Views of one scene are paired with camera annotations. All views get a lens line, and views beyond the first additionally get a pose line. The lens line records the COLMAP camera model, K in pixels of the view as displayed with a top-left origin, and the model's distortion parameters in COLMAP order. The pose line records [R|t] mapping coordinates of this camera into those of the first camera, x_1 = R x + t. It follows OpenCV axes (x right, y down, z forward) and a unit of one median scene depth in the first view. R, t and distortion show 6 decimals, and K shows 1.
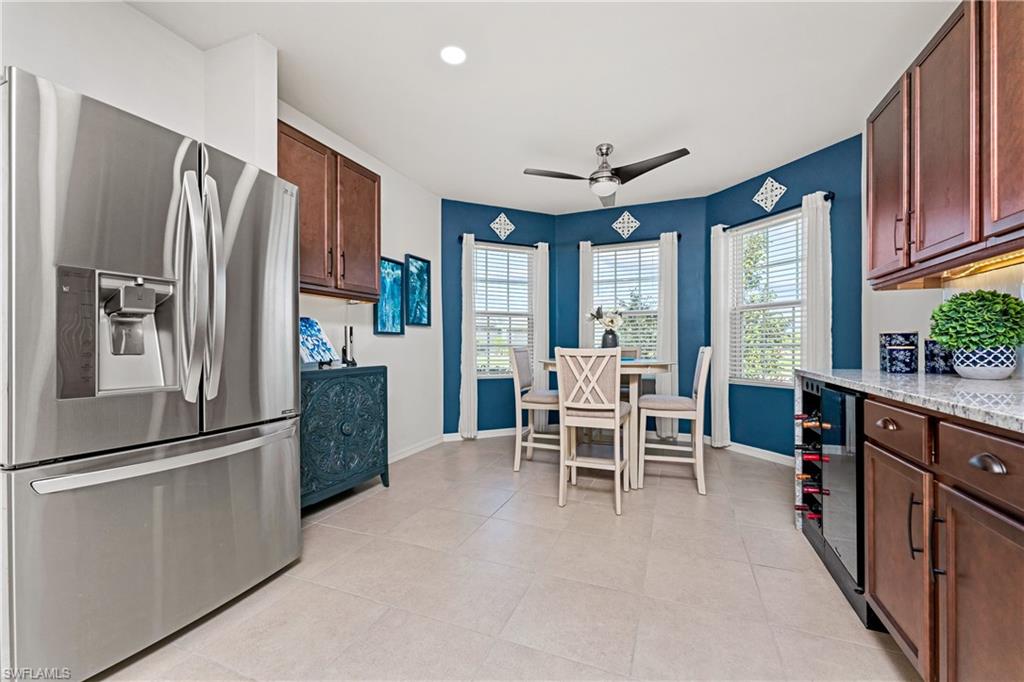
lens RADIAL K [[413.5, 0, 509.8], [0, 413.5, 343.6], [0, 0, 1]] dist [0.002334, 0.000298]
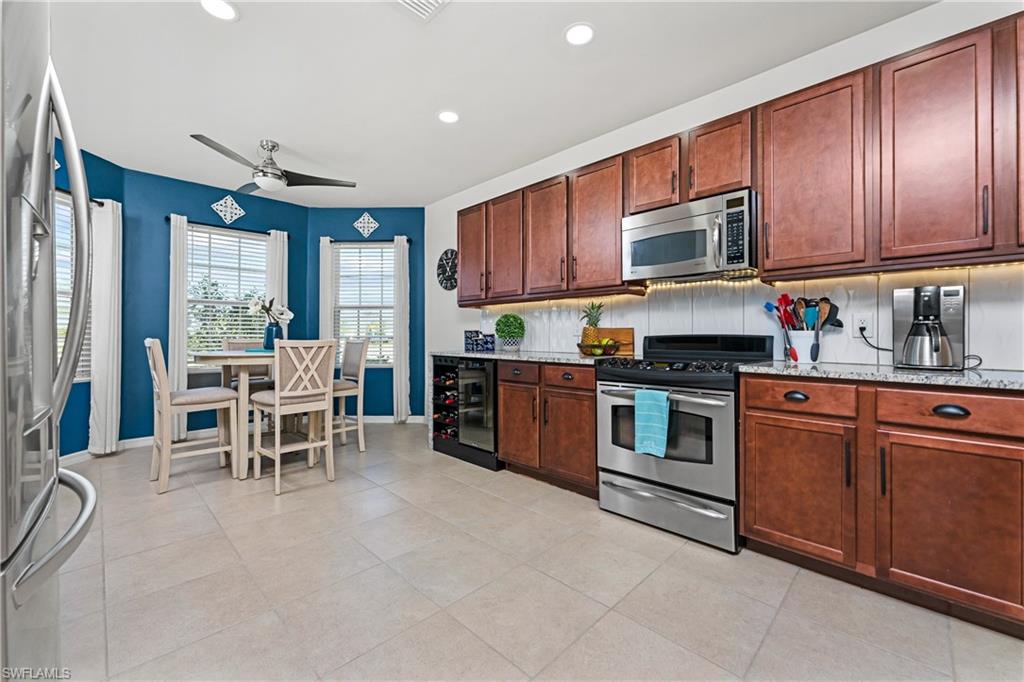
lens RADIAL K [[413.5, 0, 513.1], [0, 413.5, 333.2], [0, 0, 1]] dist [0.002334, 0.000298]
pose [[0.371674, 0.006651, 0.928339, -0.578081], [-0.003739, 0.999977, -0.005667, -0.002623], [-0.928356, -0.001364, 0.371691, 0.072765]]
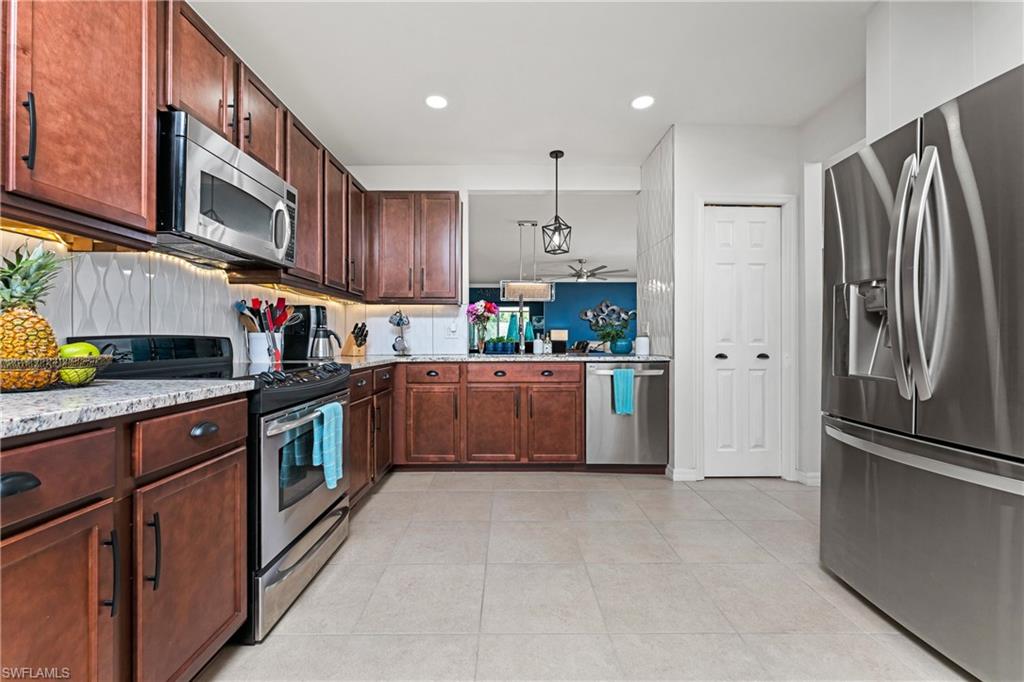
lens RADIAL K [[413.5, 0, 511.0], [0, 413.5, 340.2], [0, 0, 1]] dist [0.002334, 0.000298]
pose [[-0.924334, 0.004316, -0.381560, 0.233125], [0.003926, 0.999991, 0.001801, 0.001857], [0.381564, 0.000166, -0.924342, 0.814075]]
